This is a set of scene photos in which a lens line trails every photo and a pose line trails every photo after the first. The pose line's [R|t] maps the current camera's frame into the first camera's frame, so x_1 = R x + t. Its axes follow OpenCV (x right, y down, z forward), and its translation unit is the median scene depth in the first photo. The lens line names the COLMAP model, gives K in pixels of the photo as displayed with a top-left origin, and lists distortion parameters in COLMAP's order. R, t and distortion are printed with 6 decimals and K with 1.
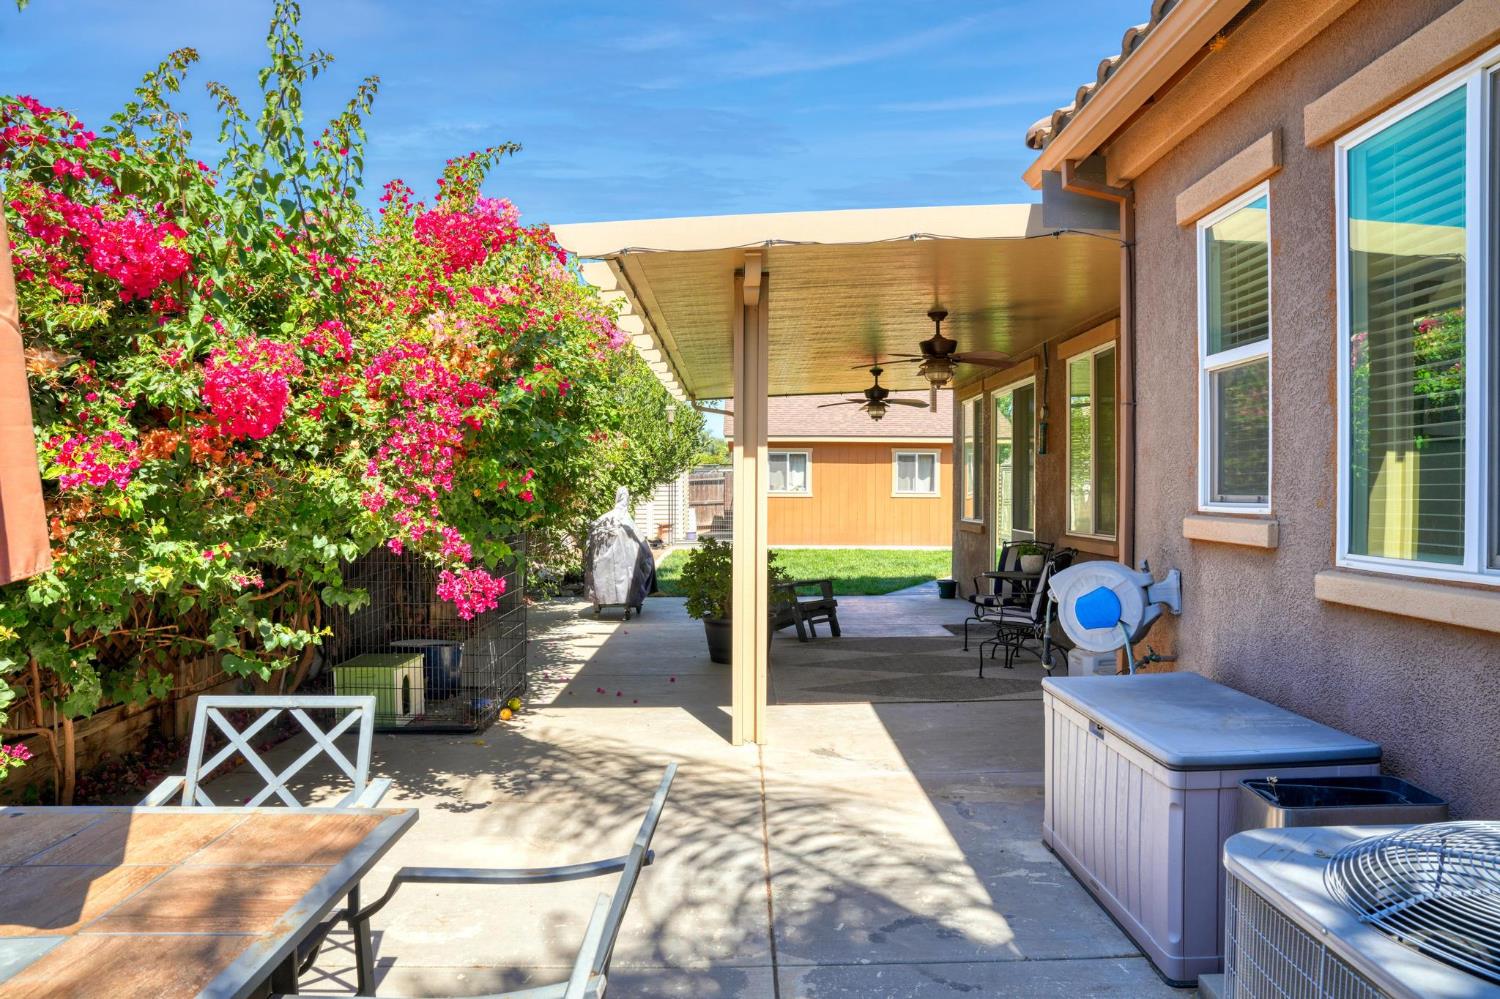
lens RADIAL K [[1055.0, 0, 748.7], [0, 1055.0, 495.4], [0, 0, 1]] dist [-0.099193, -0.004359]
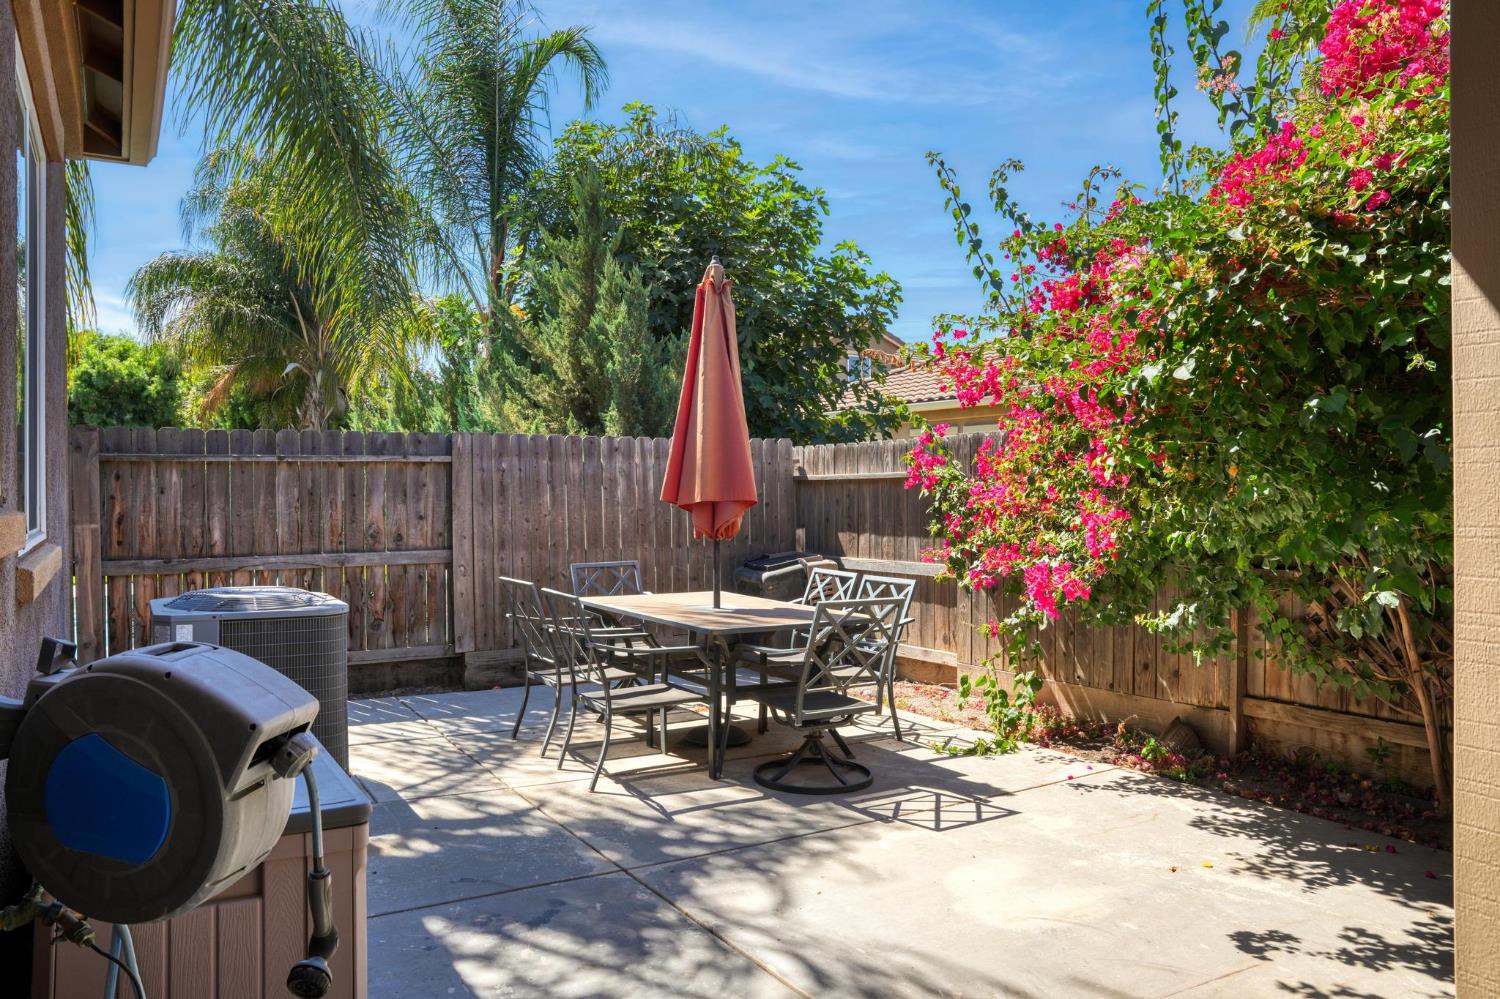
lens RADIAL K [[1055.0, 0, 748.6], [0, 1055.0, 494.7], [0, 0, 1]] dist [-0.099193, -0.004359]
pose [[-0.869894, -0.002971, -0.493230, 0.326207], [-0.015935, 0.999629, 0.022082, 0.001684], [0.492982, 0.027068, -0.869618, 1.356706]]
